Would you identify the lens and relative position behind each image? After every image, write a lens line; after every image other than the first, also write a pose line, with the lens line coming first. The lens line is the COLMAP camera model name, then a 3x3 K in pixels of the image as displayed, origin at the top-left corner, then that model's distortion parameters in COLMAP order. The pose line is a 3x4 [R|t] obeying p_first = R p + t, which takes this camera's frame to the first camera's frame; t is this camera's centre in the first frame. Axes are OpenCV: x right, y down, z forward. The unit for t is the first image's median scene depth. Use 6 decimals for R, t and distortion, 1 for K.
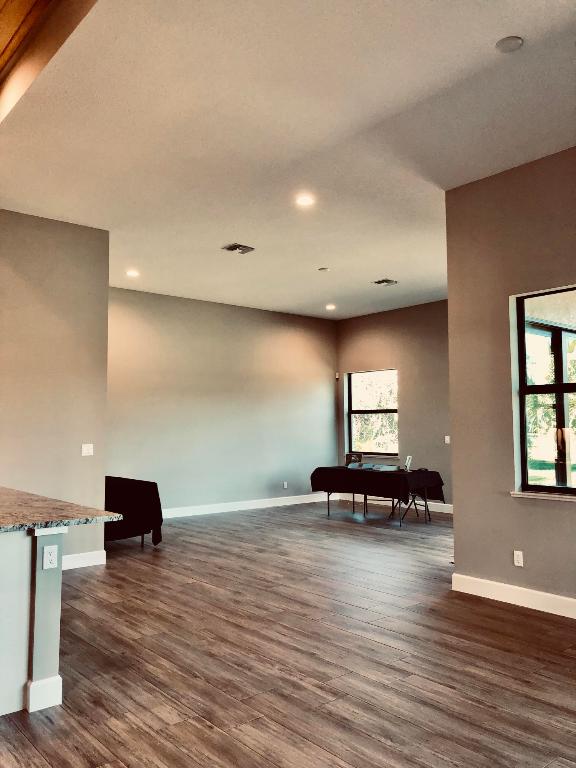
lens RADIAL K [[629.5, 0, 288.2], [0, 629.5, 383.8], [0, 0, 1]] dist [0.015510, -0.002181]
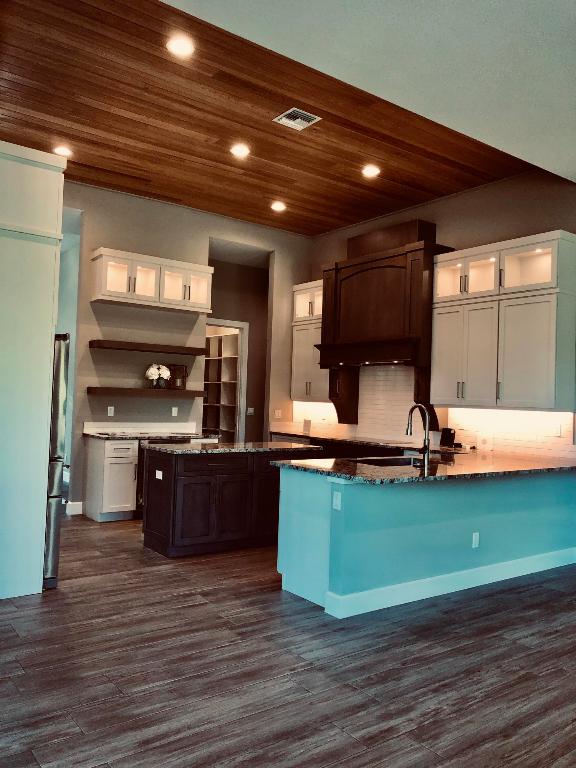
lens RADIAL K [[629.5, 0, 286.7], [0, 629.5, 383.0], [0, 0, 1]] dist [0.015510, -0.002181]
pose [[-0.062908, -0.018829, -0.997842, 0.847735], [0.036461, 0.999111, -0.021152, 0.055528], [0.997353, -0.037713, -0.062166, 0.924493]]
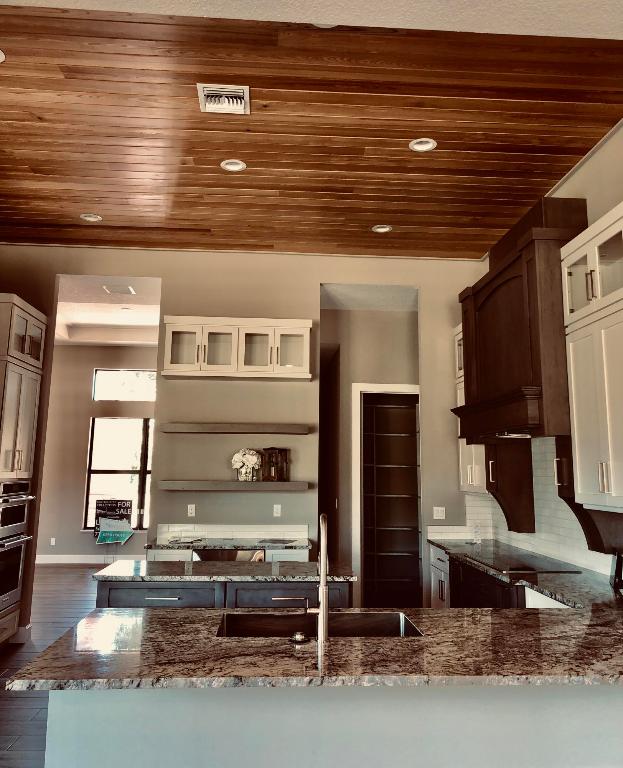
lens RADIAL K [[673.9, 0, 310.7], [0, 673.9, 342.9], [0, 0, 1]] dist [0.056783, -0.027625]
pose [[-0.600609, -0.150521, -0.785246, 0.123411], [0.046319, 0.973920, -0.222115, 0.065026], [0.798200, -0.169776, -0.577973, 1.586818]]
